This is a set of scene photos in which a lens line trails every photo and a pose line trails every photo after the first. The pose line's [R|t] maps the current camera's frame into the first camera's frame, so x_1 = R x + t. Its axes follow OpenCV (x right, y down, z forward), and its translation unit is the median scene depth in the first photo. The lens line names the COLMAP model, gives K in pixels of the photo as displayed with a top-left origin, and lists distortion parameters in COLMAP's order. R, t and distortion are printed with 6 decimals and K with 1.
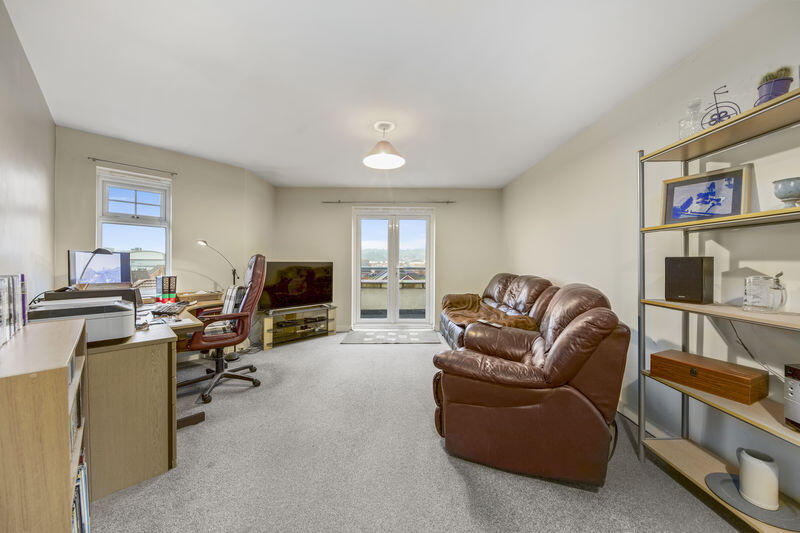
lens RADIAL K [[276.3, 0, 406.1], [0, 276.3, 254.1], [0, 0, 1]] dist [-0.001361, -0.000641]
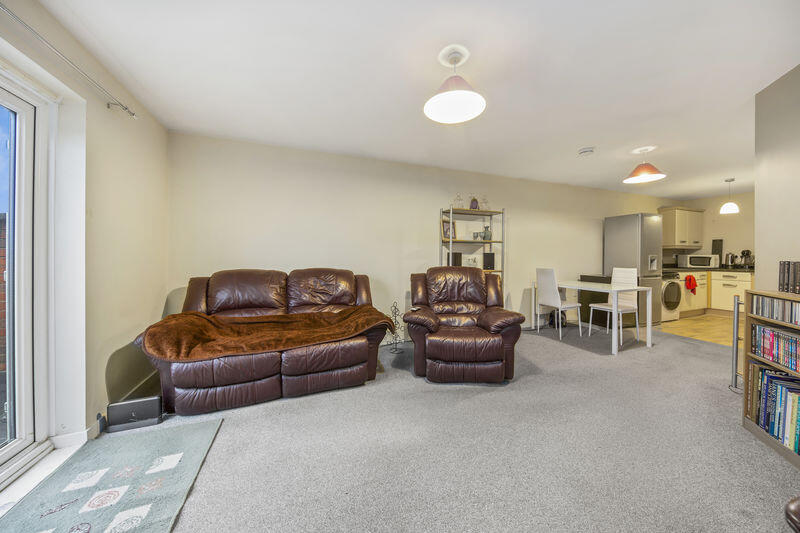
lens RADIAL K [[276.3, 0, 391.8], [0, 276.3, 257.9], [0, 0, 1]] dist [-0.001361, -0.000641]
pose [[-0.353726, -0.006380, 0.935327, -0.681407], [-0.030172, 0.999534, -0.004593, 0.051507], [-0.934862, -0.029846, -0.353754, 1.442441]]
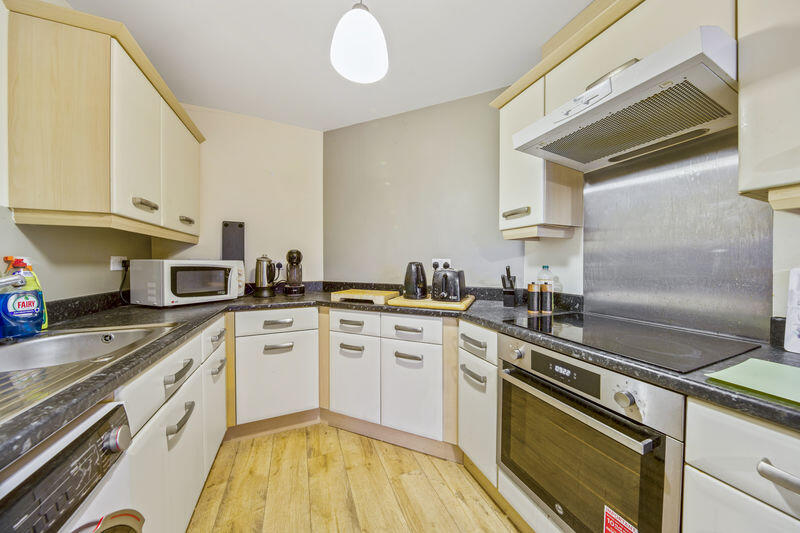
lens RADIAL K [[264.6, 0, 415.3], [0, 264.6, 269.3], [0, 0, 1]] dist [-0.001804, -0.000088]
pose [[-0.921424, 0.001665, -0.388554, 0.277298], [0.005254, 0.999953, -0.008175, -0.027878], [0.388522, -0.009574, -0.921390, -0.841452]]
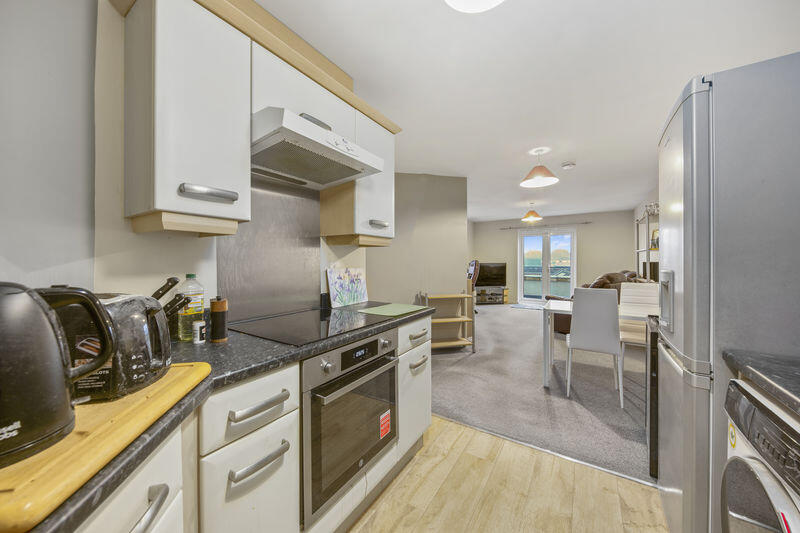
lens RADIAL K [[287.6, 0, 403.6], [0, 287.6, 261.9], [0, 0, 1]] dist [-0.000646, -0.000068]
pose [[0.841344, -0.001980, -0.540496, 0.291230], [0.019407, 0.999459, 0.026547, -0.064495], [0.540151, -0.032825, 0.840928, -1.488815]]
